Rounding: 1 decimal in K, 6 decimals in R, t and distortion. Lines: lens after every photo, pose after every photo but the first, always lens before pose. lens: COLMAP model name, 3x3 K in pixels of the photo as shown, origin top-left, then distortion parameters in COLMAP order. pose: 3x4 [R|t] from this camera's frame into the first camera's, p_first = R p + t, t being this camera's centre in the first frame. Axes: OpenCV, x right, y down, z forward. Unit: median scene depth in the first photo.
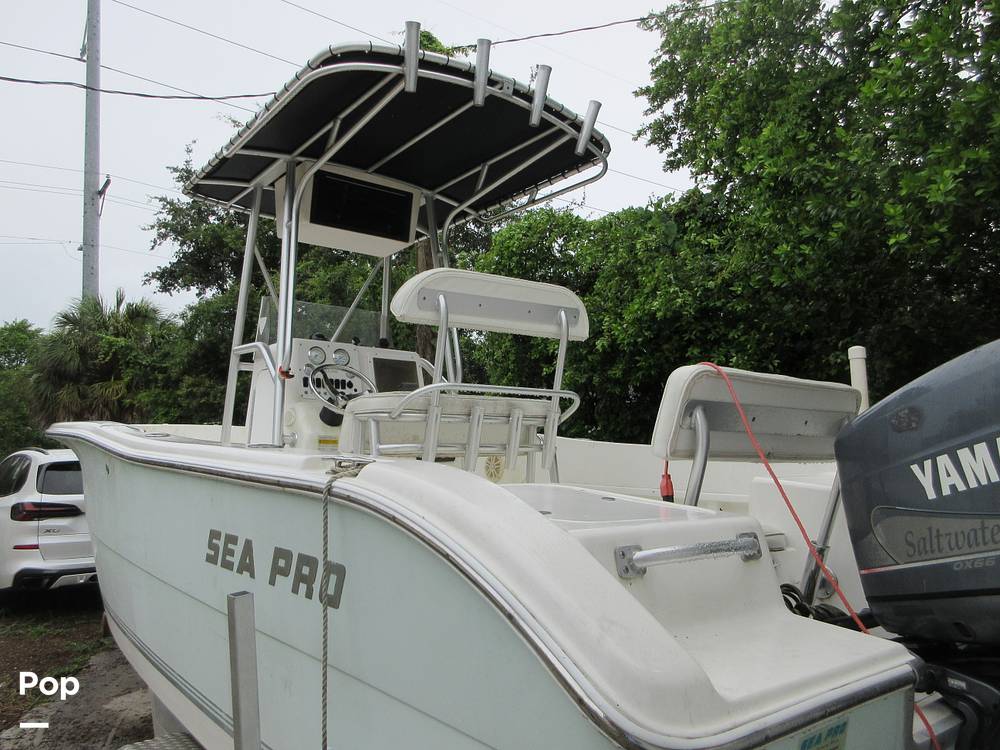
lens RADIAL K [[741.7, 0, 496.1], [0, 741.7, 369.7], [0, 0, 1]] dist [-0.001240, 0.007742]
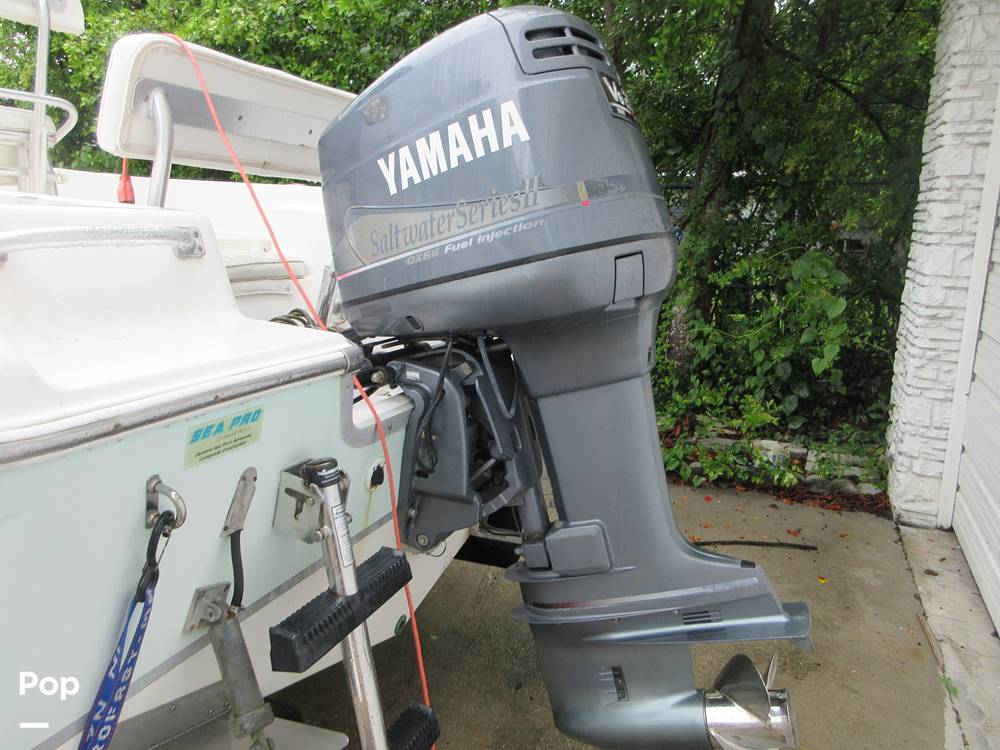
lens RADIAL K [[741.7, 0, 501.0], [0, 741.7, 372.3], [0, 0, 1]] dist [-0.001240, 0.007742]
pose [[0.875886, -0.086422, 0.474715, 0.103442], [-0.060042, 0.956663, 0.284942, 0.049982], [-0.478767, -0.278079, 0.832739, 0.030015]]
